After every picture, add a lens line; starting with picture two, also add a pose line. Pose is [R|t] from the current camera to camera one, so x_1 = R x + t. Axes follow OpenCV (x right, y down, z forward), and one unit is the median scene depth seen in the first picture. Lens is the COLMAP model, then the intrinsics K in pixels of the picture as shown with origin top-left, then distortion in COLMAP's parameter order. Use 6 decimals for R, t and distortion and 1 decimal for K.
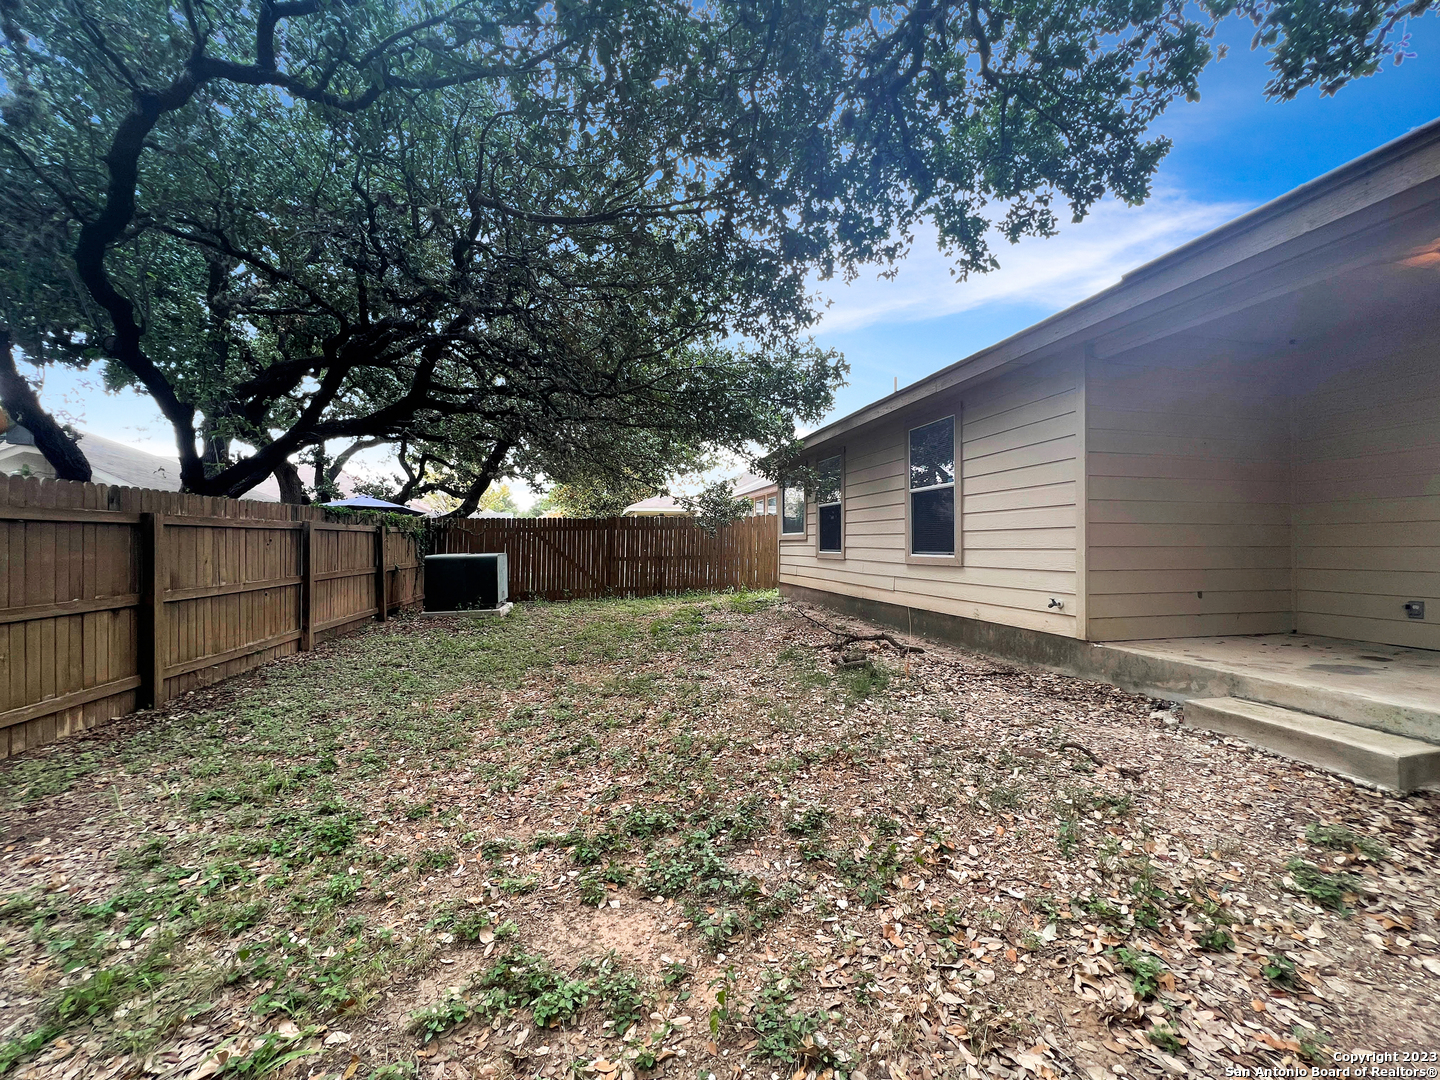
lens RADIAL K [[576.7, 0, 719.8], [0, 576.7, 546.0], [0, 0, 1]] dist [-0.001392, 0.000037]
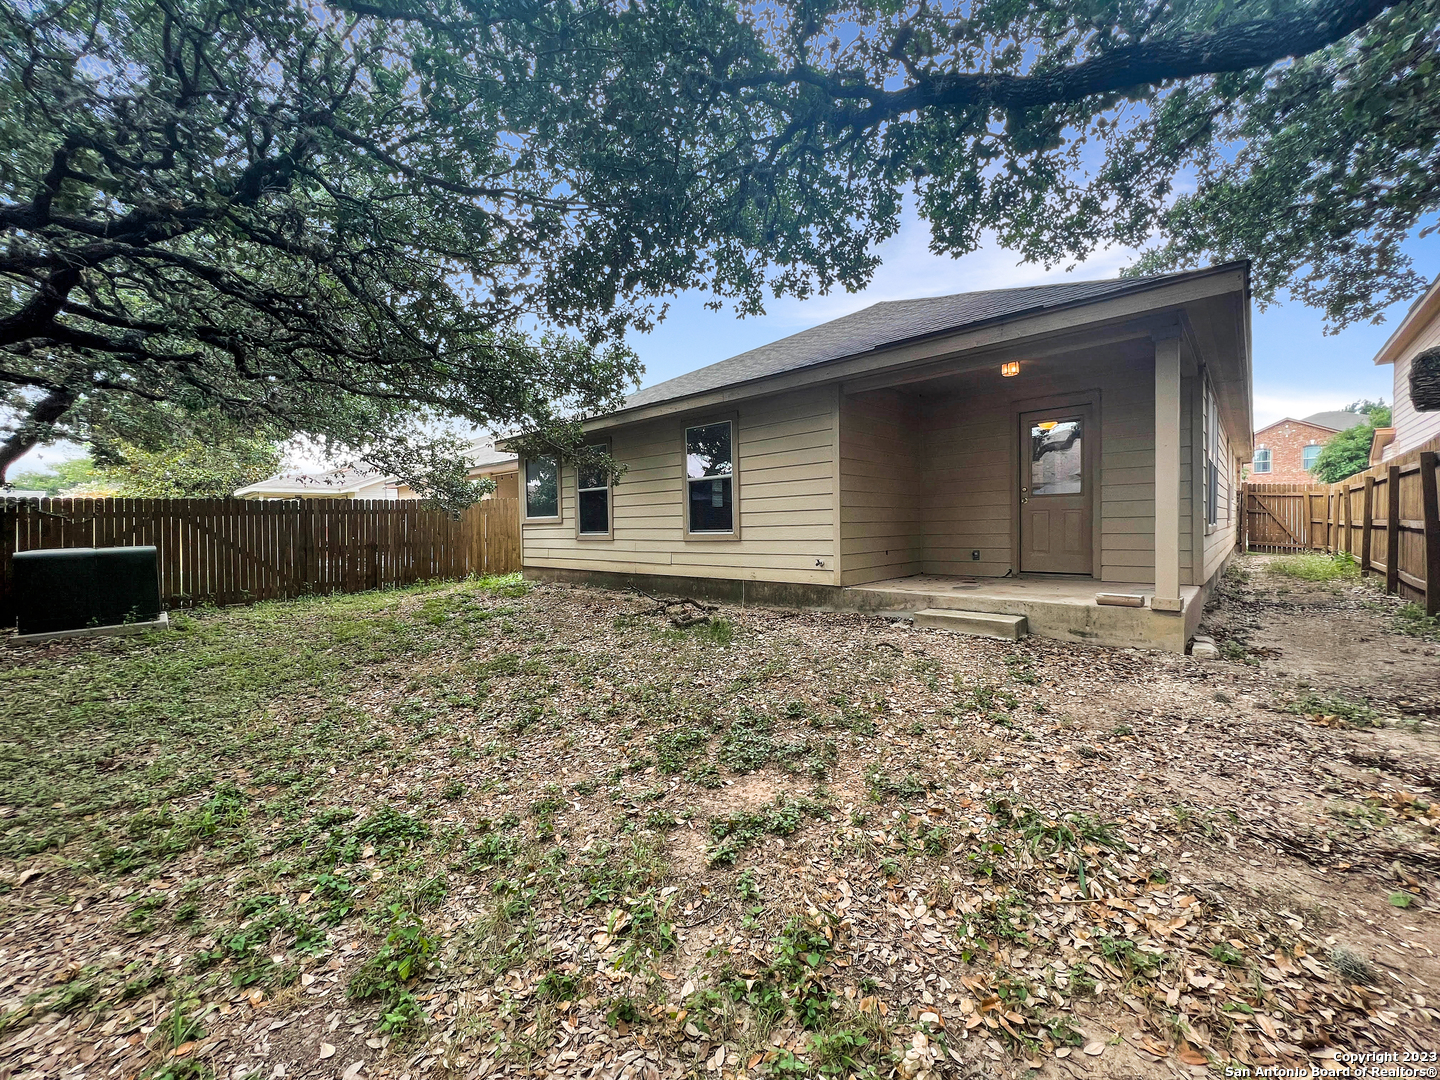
lens RADIAL K [[578.8, 0, 720.0], [0, 578.8, 540.0], [0, 0, 1]] dist [-0.000261, 0.000193]
pose [[0.829649, -0.027875, 0.557589, -0.435661], [0.019315, 0.999588, 0.021232, 0.008448], [-0.557951, -0.006845, 0.829846, -0.055158]]
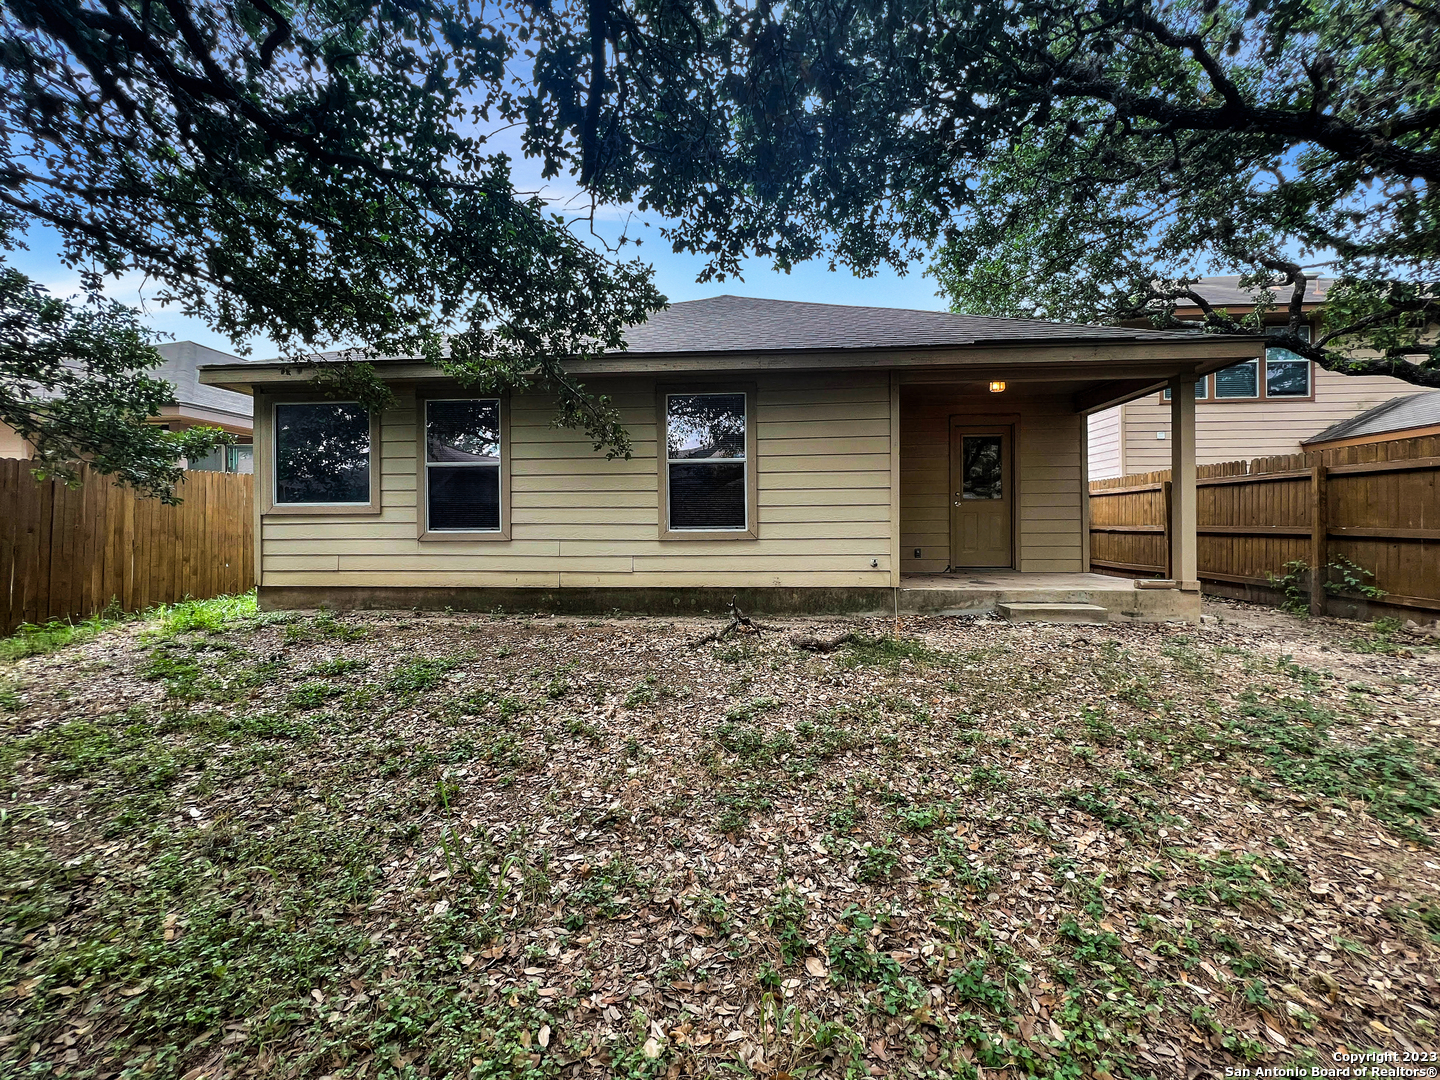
lens RADIAL K [[578.8, 0, 720.0], [0, 578.8, 540.0], [0, 0, 1]] dist [-0.000261, 0.000193]
pose [[0.296163, -0.023670, 0.954844, -0.803430], [0.007228, 0.999720, 0.022540, 0.015702], [-0.955110, 0.000226, 0.296251, 0.980485]]
